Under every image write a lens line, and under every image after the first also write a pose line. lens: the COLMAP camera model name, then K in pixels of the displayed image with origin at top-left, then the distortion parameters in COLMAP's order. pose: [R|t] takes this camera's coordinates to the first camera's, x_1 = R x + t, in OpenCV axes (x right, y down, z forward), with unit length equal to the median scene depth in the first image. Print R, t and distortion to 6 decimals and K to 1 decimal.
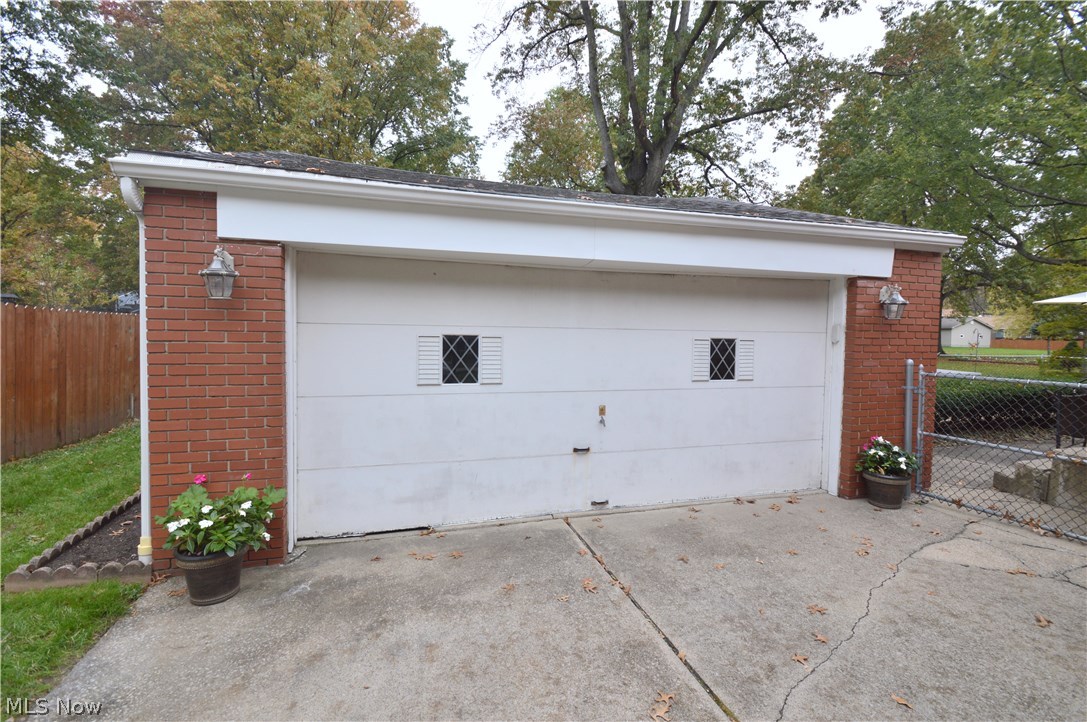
lens RADIAL K [[477.6, 0, 547.3], [0, 477.6, 356.5], [0, 0, 1]] dist [-0.000020, 0.000104]
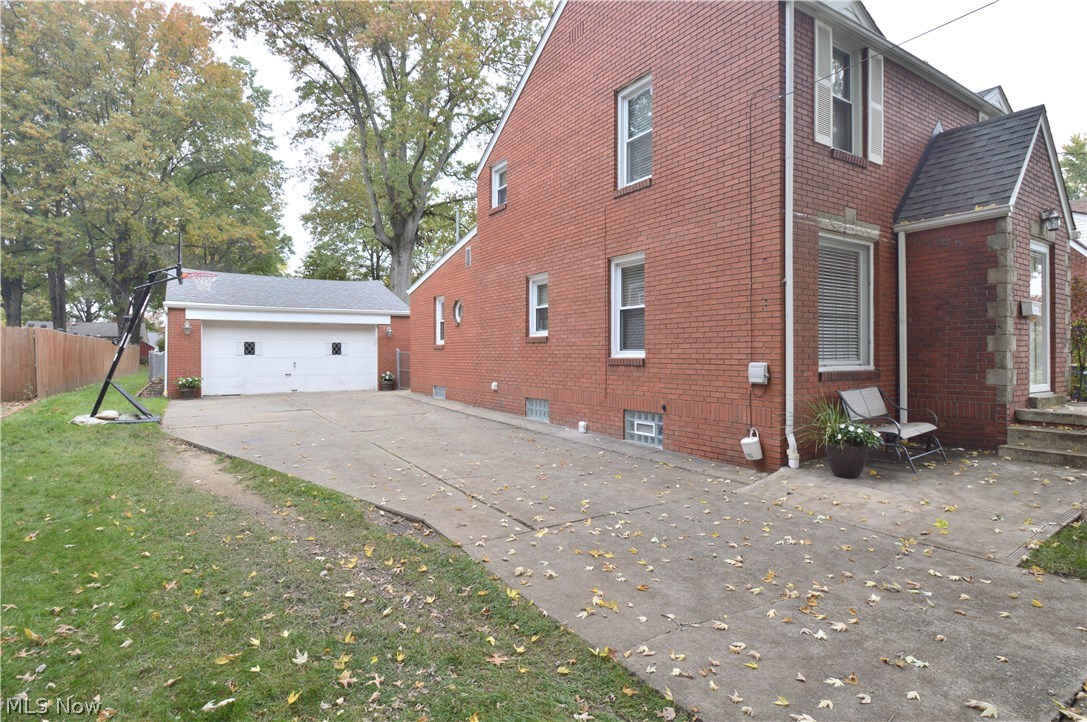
lens RADIAL K [[551.6, 0, 538.0], [0, 551.6, 355.5], [0, 0, 1]] dist [-0.003633, -0.000212]
pose [[0.963817, -0.013416, 0.266227, 0.672302], [0.023054, 0.999186, -0.033110, 0.204063], [-0.265566, 0.038049, 0.963342, -2.978455]]
